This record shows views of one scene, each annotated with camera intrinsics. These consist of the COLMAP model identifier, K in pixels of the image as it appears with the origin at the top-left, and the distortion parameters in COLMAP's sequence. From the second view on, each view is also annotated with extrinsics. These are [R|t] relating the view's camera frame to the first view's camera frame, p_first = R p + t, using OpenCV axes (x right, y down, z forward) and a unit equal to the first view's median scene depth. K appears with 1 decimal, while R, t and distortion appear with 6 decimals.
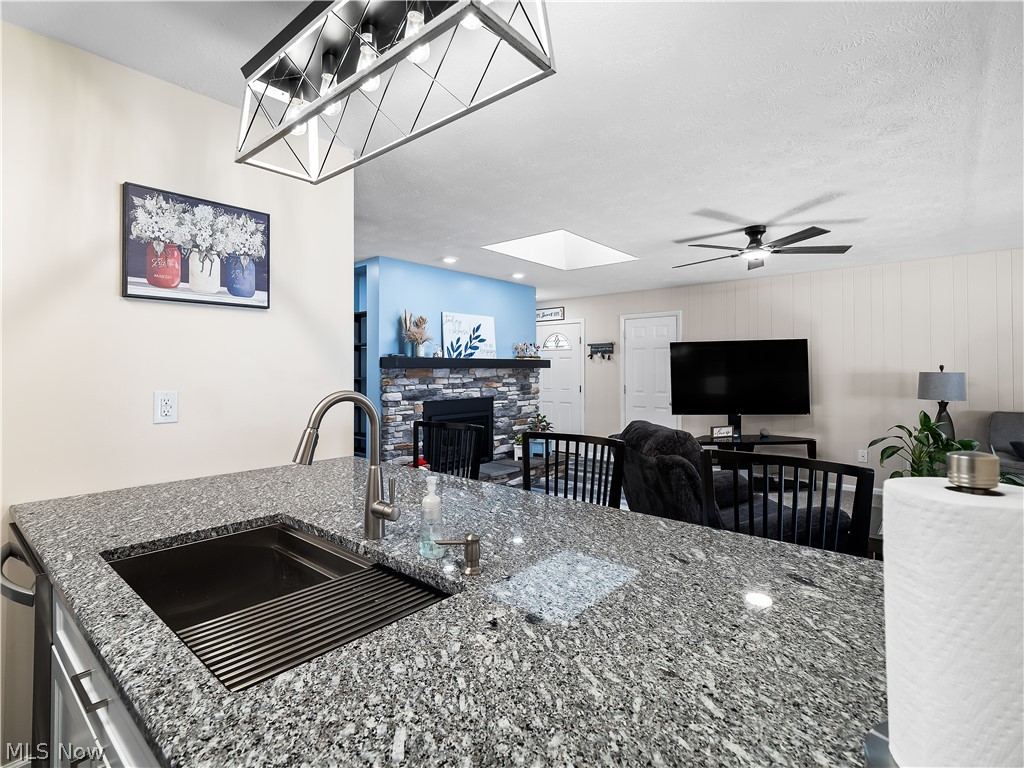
lens RADIAL K [[508.4, 0, 508.2], [0, 508.4, 351.1], [0, 0, 1]] dist [0.001992, -0.008193]
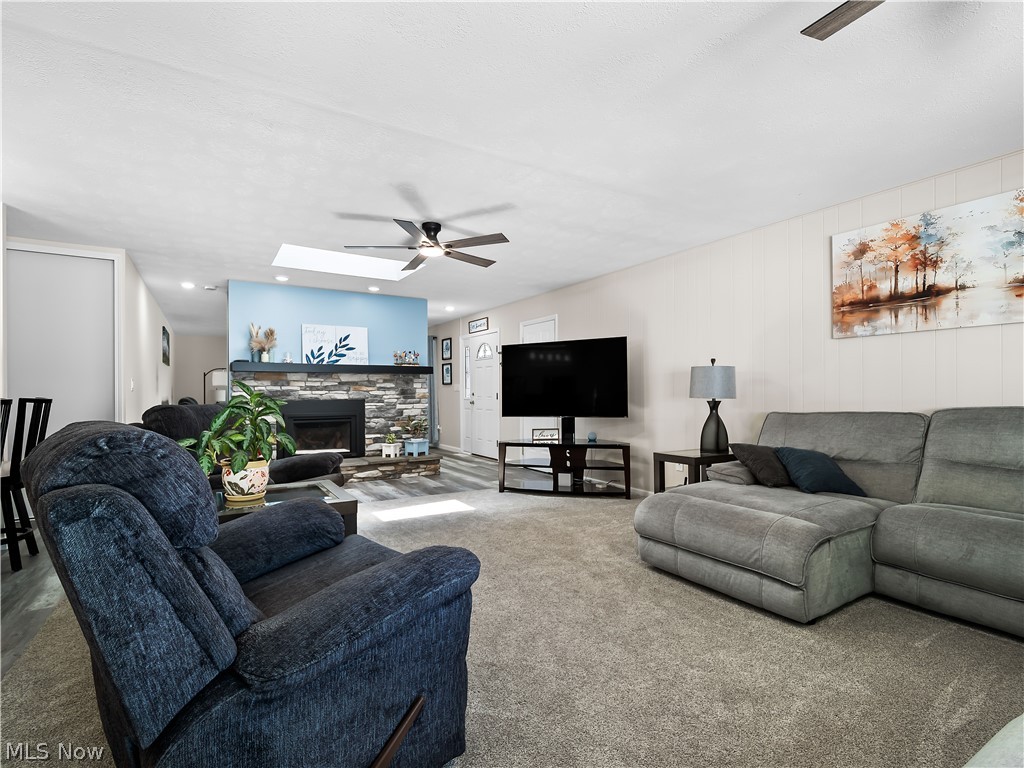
lens RADIAL K [[508.4, 0, 504.7], [0, 508.4, 389.5], [0, 0, 1]] dist [0.001992, -0.008193]
pose [[0.949702, -0.001867, -0.313150, 0.665928], [0.011715, 0.999494, 0.029570, 0.042734], [0.312936, -0.031751, 0.949243, 0.048404]]
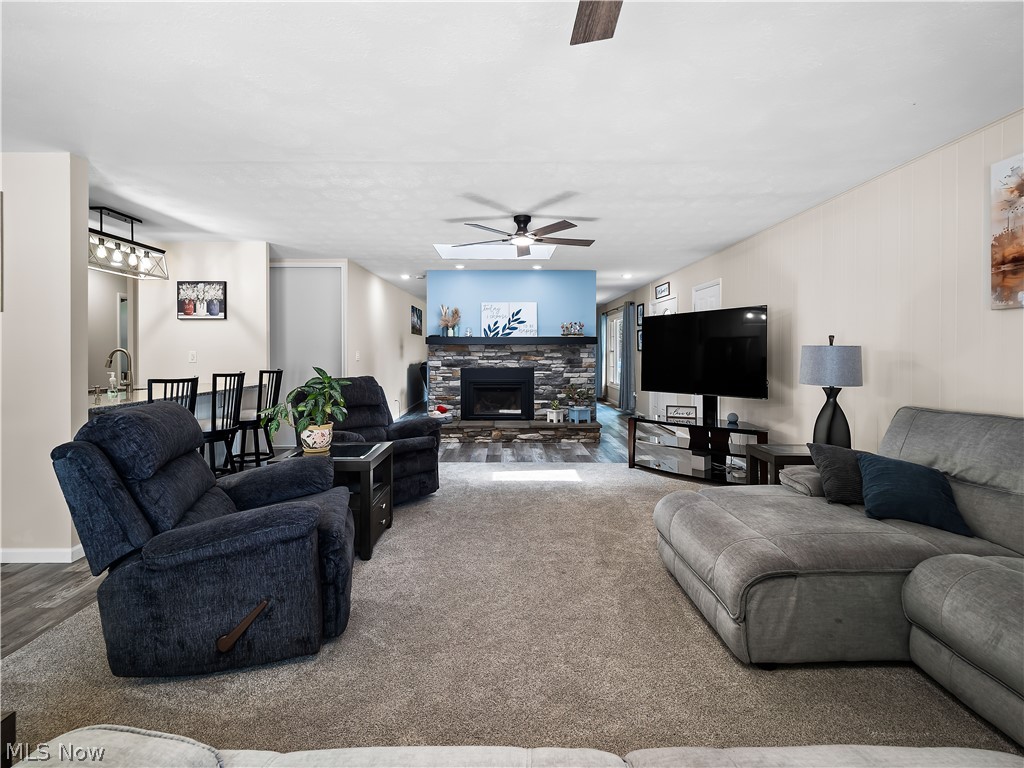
lens RADIAL K [[508.4, 0, 496.4], [0, 508.4, 353.7], [0, 0, 1]] dist [0.001992, -0.008193]
pose [[0.648892, 0.008015, -0.760839, 0.920924], [0.025477, 0.999155, 0.032253, 0.015326], [0.760454, -0.040313, 0.648139, 0.156390]]
